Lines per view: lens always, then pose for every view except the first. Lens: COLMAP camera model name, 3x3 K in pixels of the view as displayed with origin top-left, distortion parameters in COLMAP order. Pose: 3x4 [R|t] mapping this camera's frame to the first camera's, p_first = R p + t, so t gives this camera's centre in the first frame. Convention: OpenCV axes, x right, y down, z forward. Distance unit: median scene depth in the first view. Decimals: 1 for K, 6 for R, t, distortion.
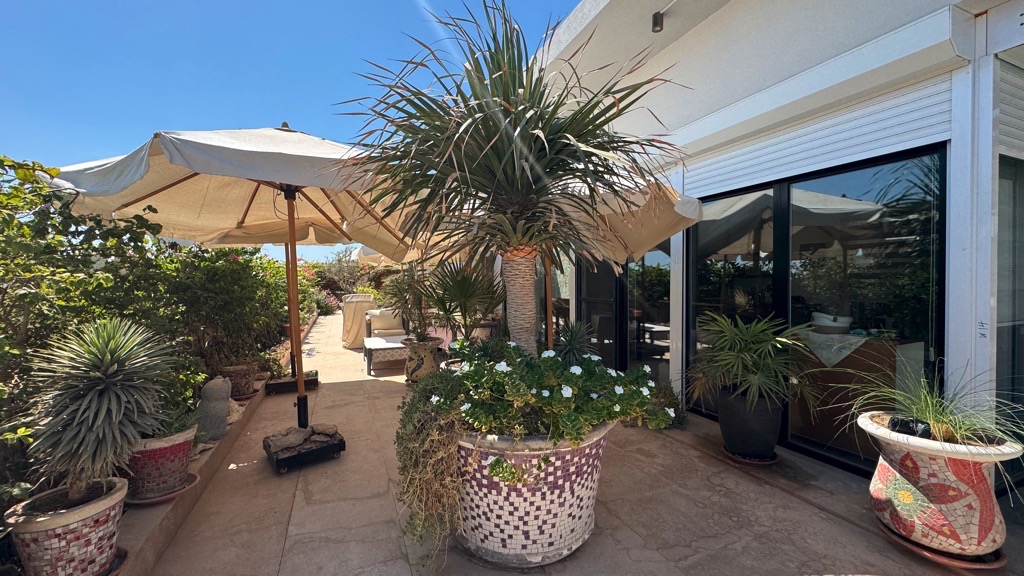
lens RADIAL K [[410.8, 0, 515.5], [0, 410.8, 285.6], [0, 0, 1]] dist [-0.005311, 0.000296]
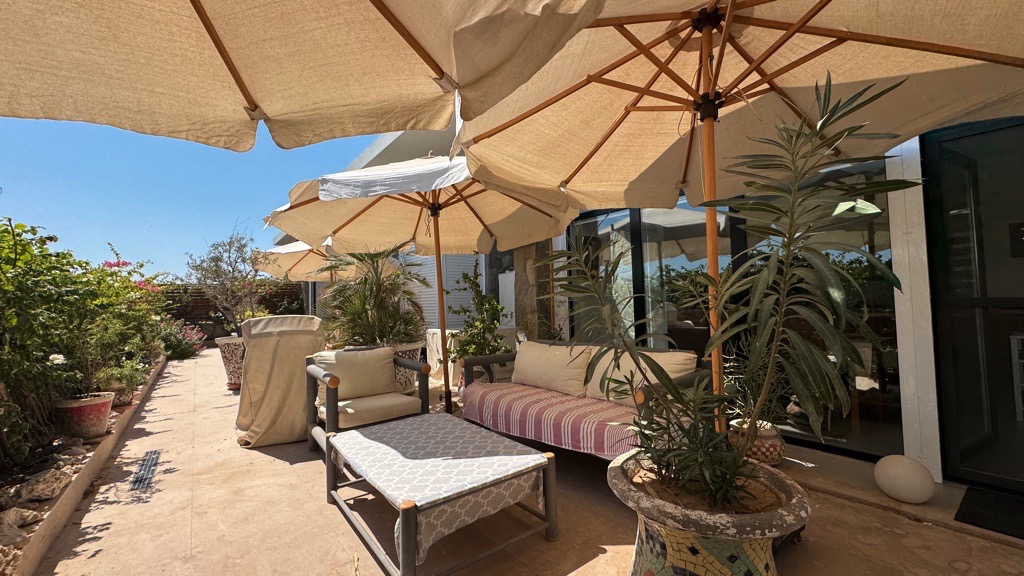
lens RADIAL K [[410.8, 0, 512.5], [0, 410.8, 290.3], [0, 0, 1]] dist [-0.005311, 0.000296]
pose [[0.967163, -0.017887, 0.253528, -0.718031], [0.029944, 0.998593, -0.043776, 0.055893], [-0.252388, 0.049930, 0.966337, 1.461854]]
